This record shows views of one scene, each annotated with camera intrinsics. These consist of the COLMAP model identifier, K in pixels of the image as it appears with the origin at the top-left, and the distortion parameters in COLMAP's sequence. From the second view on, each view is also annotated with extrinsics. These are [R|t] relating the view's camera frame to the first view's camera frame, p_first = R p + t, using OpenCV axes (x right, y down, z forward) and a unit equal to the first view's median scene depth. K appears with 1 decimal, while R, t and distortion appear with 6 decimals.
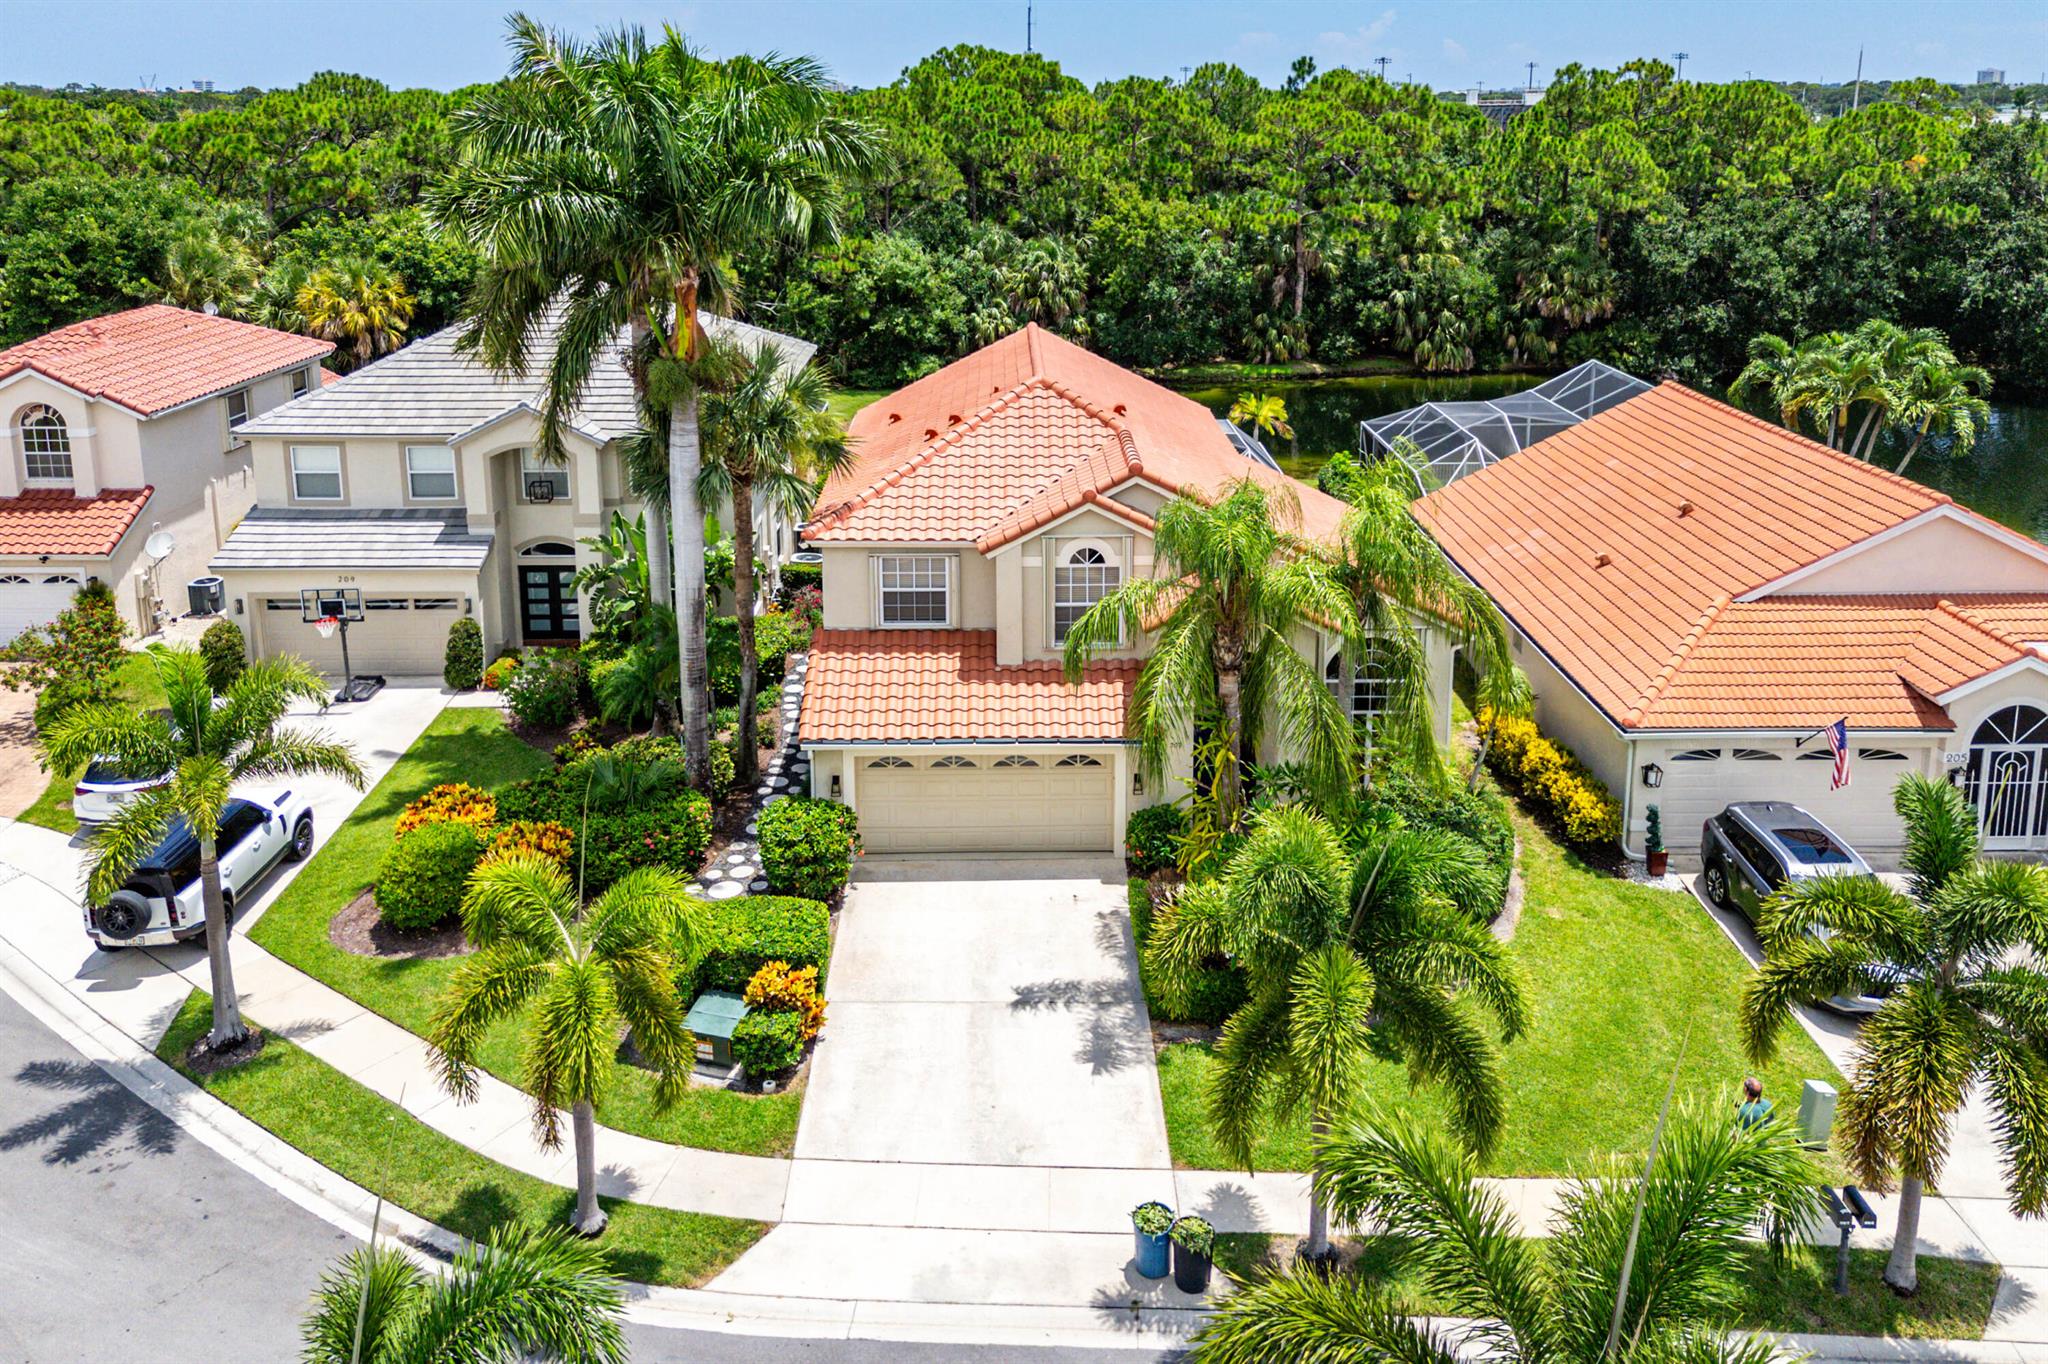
lens RADIAL K [[1538.6, 0, 1003.0], [0, 1538.6, 477.6], [0, 0, 1]] dist [0.062484, -0.031712]
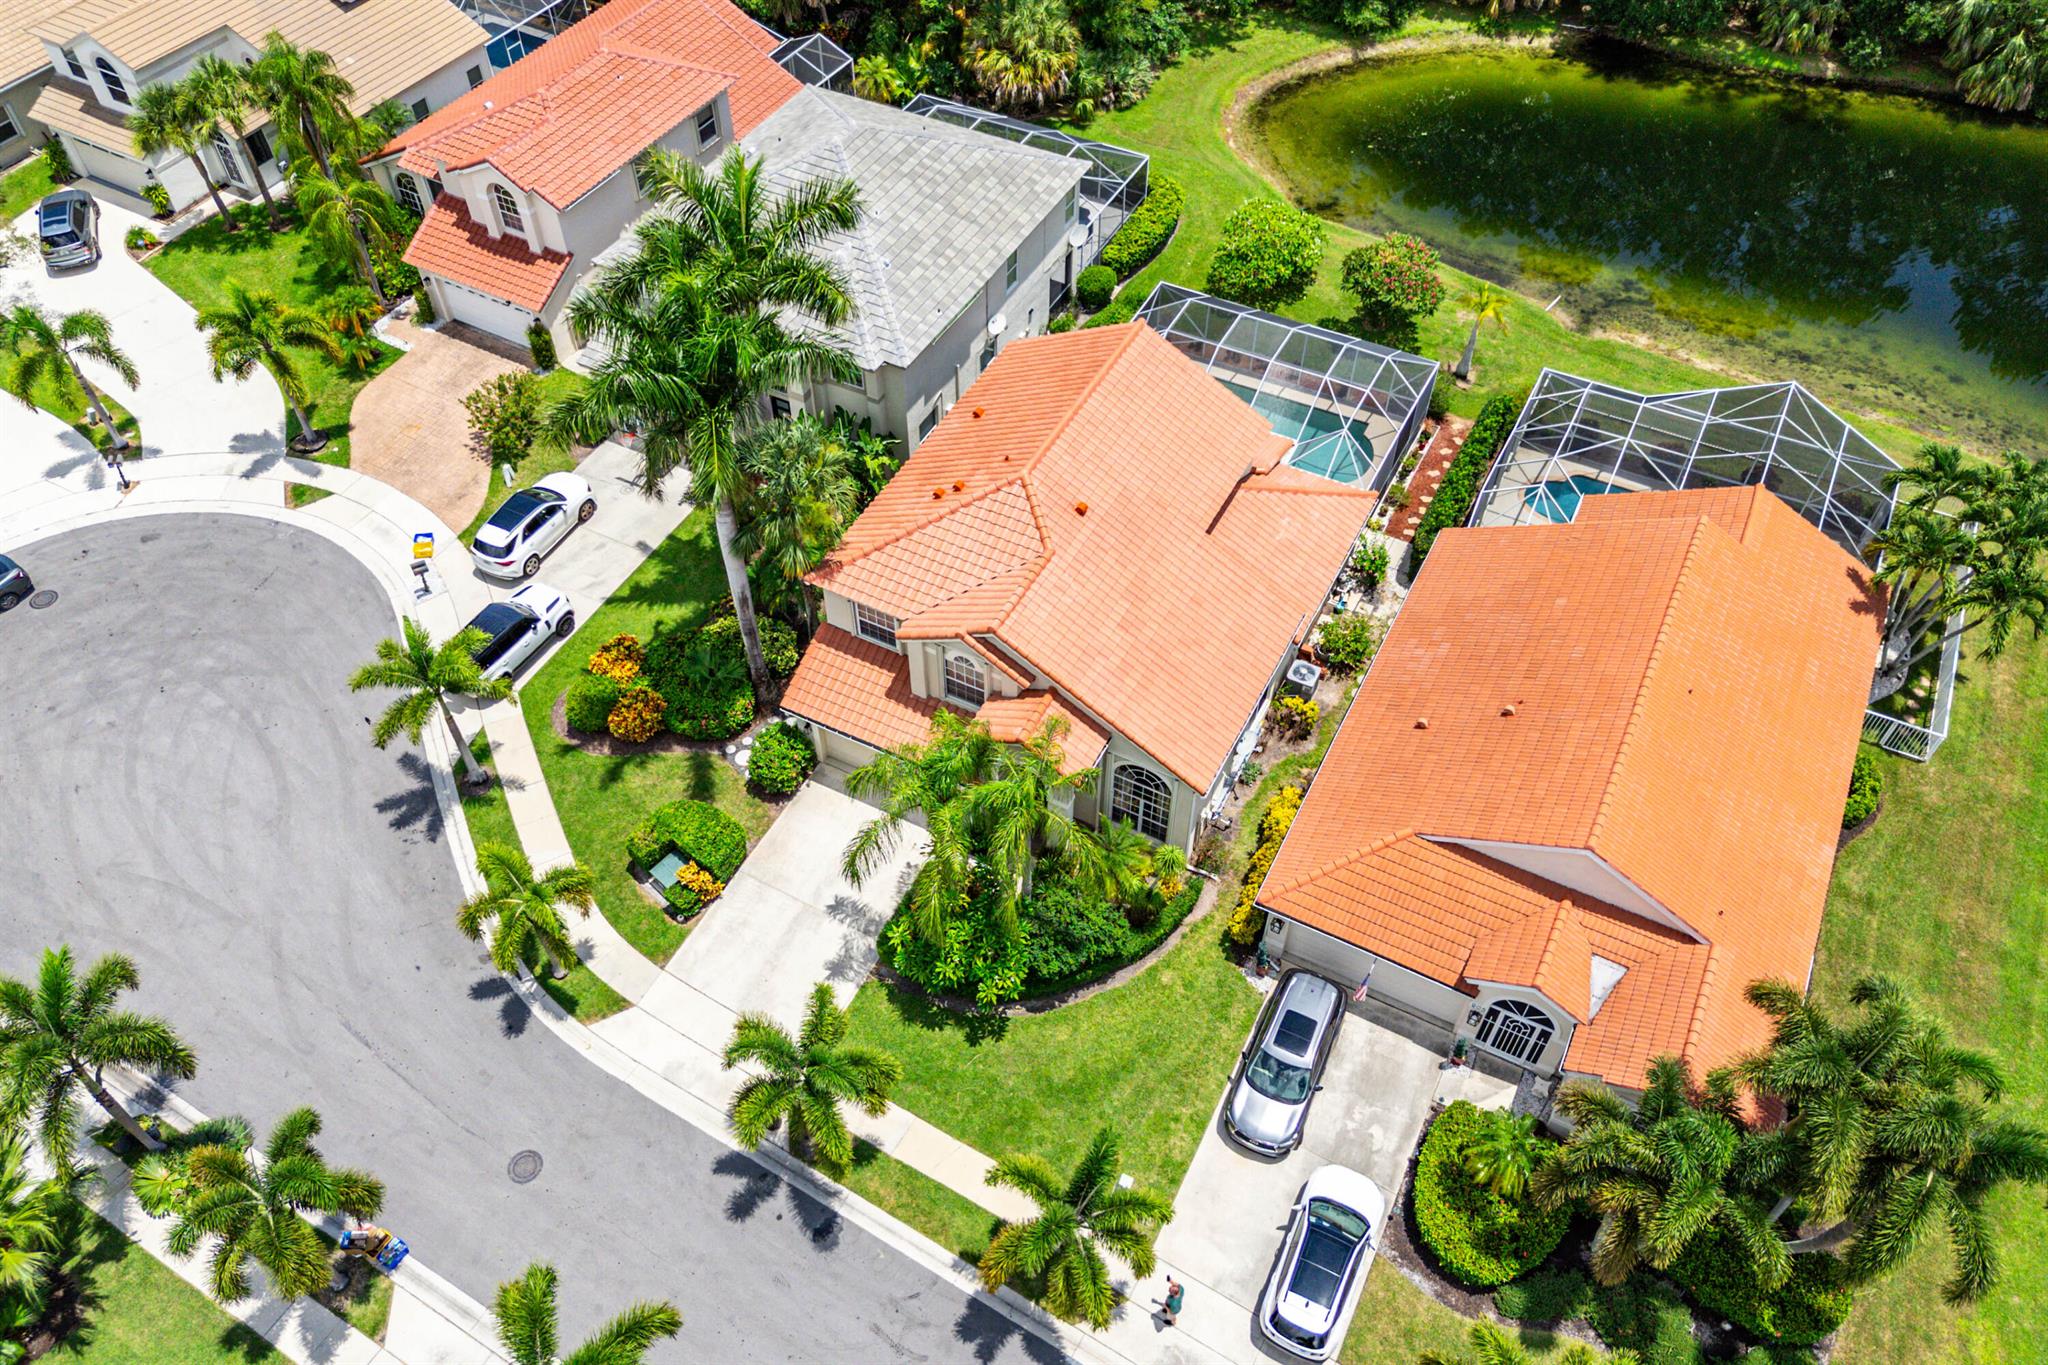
lens RADIAL K [[1398.5, 0, 1033.5], [0, 1398.5, 685.3], [0, 0, 1]] dist [0.049715, -0.030346]
pose [[0.884578, 0.364603, -0.290837, 0.478877], [-0.115593, 0.775522, 0.620648, -0.725378], [0.451841, -0.515392, 0.728155, 0.047934]]
